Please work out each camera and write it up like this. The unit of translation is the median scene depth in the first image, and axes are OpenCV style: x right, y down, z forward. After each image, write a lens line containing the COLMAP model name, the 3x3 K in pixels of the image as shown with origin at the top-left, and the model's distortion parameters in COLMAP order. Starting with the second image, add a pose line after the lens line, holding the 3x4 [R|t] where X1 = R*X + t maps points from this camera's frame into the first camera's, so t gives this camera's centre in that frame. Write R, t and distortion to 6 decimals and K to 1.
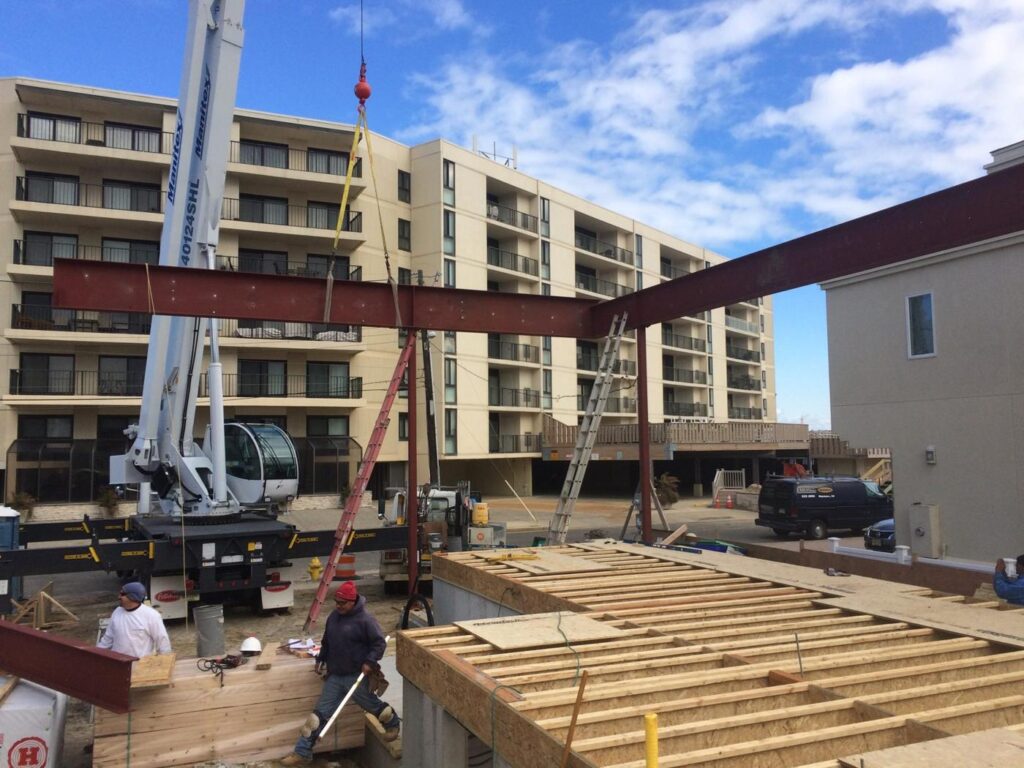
lens RADIAL K [[854.8, 0, 517.4], [0, 854.8, 384.6], [0, 0, 1]] dist [0.053858, -0.037089]
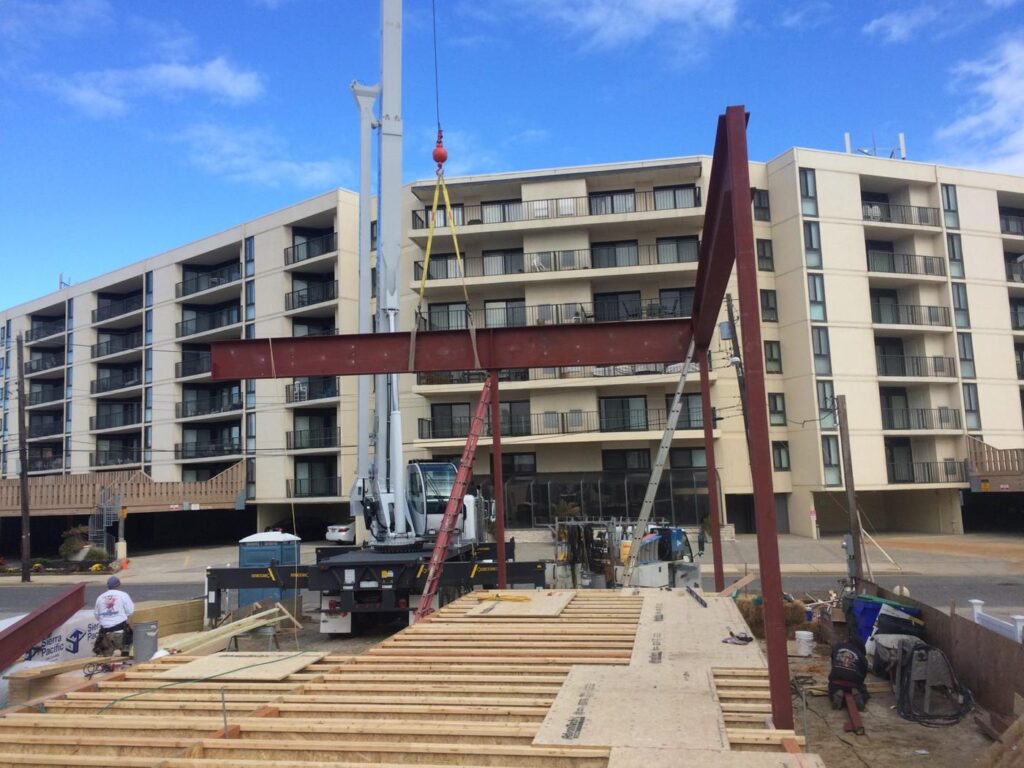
lens RADIAL K [[854.8, 0, 514.5], [0, 854.8, 385.7], [0, 0, 1]] dist [0.053858, -0.037089]
pose [[0.836734, -0.071552, -0.542915, 0.163341], [0.054081, 0.997377, -0.048098, 0.001815], [0.544932, 0.010884, 0.838409, 0.052464]]
